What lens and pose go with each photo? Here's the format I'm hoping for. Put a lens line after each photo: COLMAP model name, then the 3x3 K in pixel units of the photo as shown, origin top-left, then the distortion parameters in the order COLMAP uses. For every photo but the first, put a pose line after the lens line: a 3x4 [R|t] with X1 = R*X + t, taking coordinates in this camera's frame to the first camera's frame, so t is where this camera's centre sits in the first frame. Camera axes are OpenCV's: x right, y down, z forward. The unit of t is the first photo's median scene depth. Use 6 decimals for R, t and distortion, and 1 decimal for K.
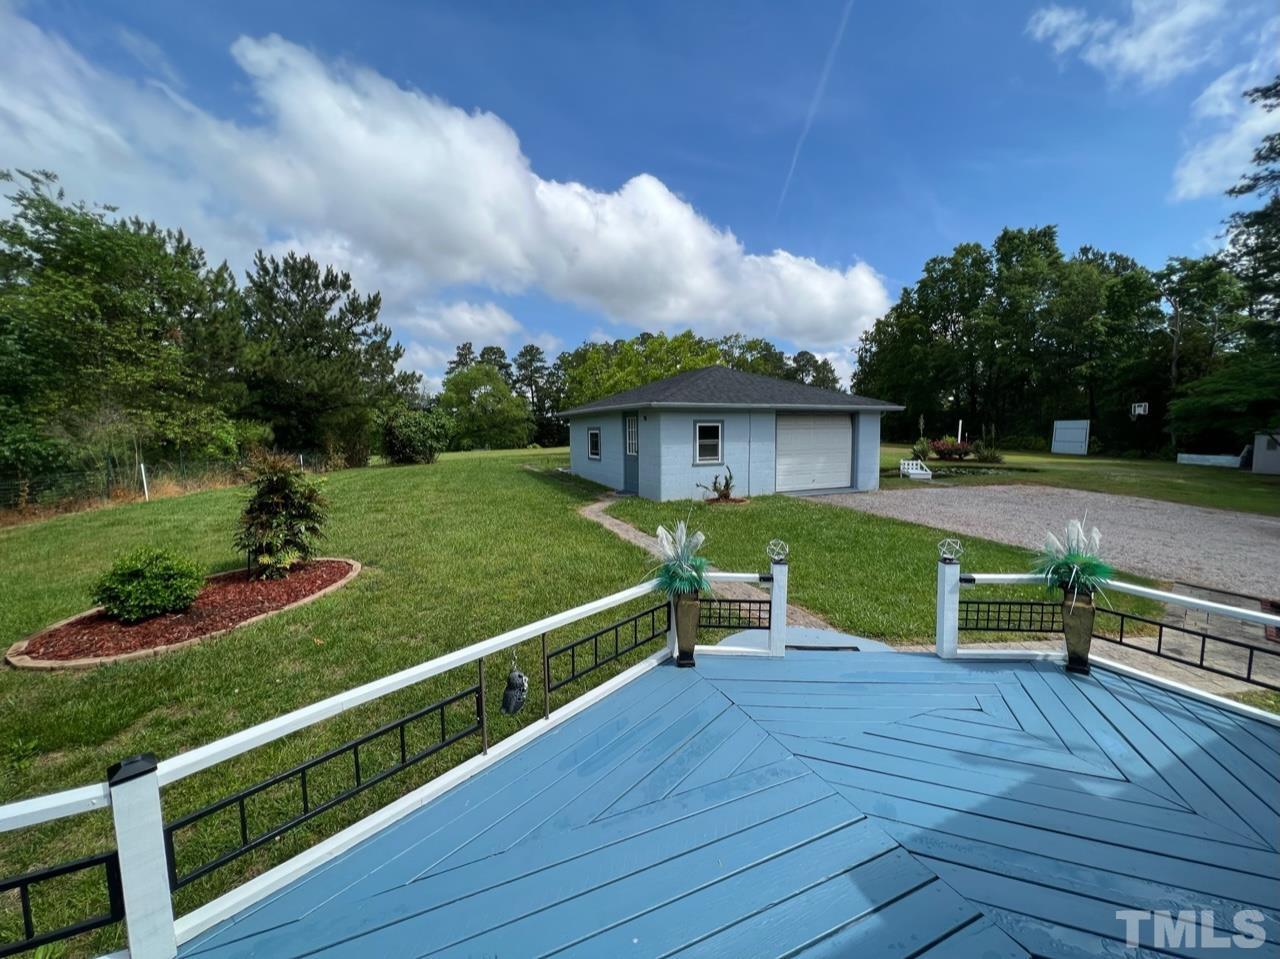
lens RADIAL K [[514.2, 0, 638.5], [0, 514.2, 481.7], [0, 0, 1]] dist [0.002283, -0.000859]
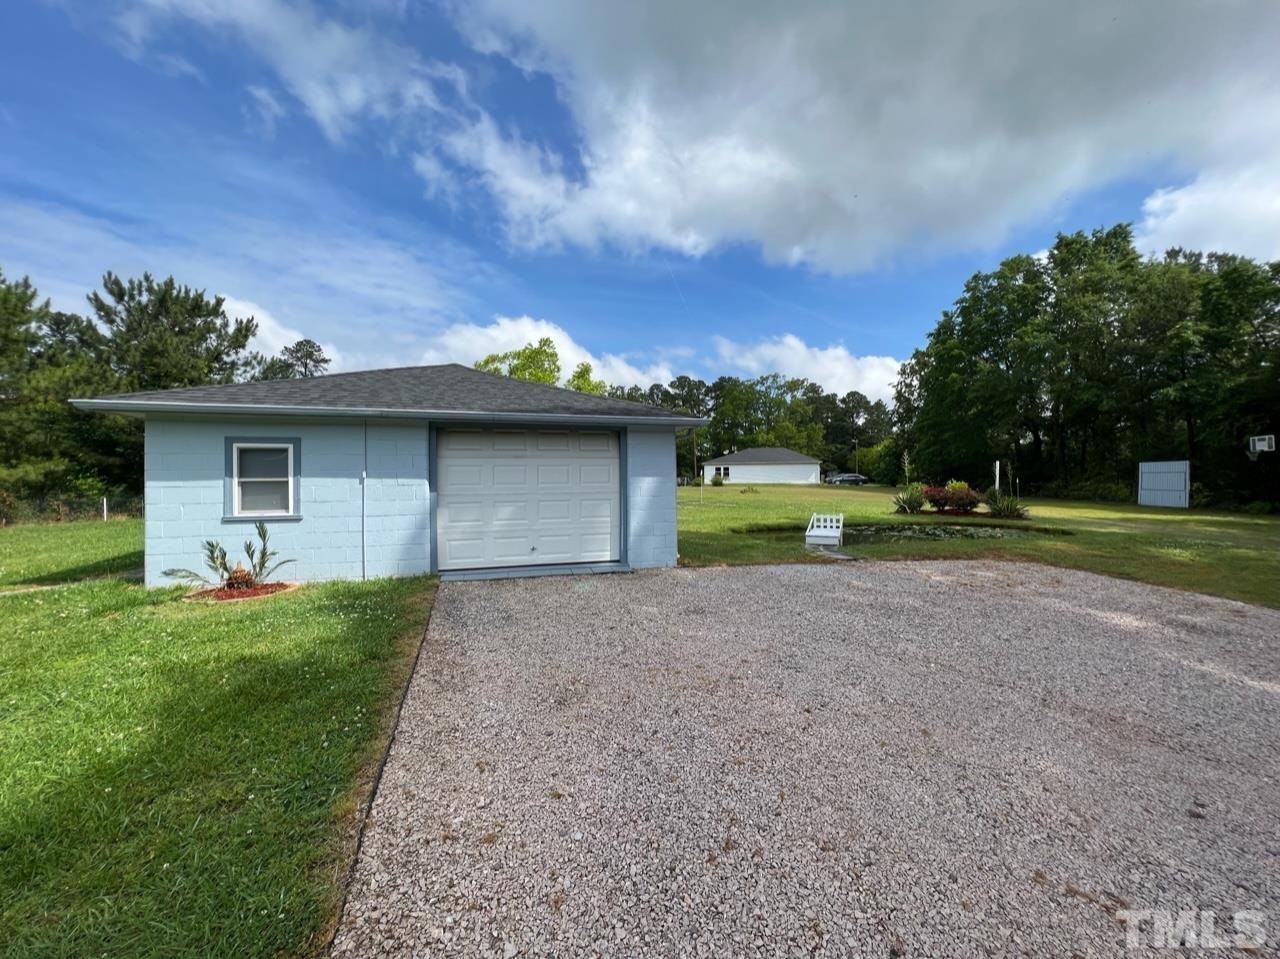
lens RADIAL K [[514.2, 0, 634.8], [0, 514.2, 479.8], [0, 0, 1]] dist [0.002283, -0.000859]
pose [[0.990320, 0.003943, -0.138750, 0.275524], [-0.017160, 0.995406, -0.094191, -0.013804], [0.137741, 0.095660, 0.985838, 0.237969]]
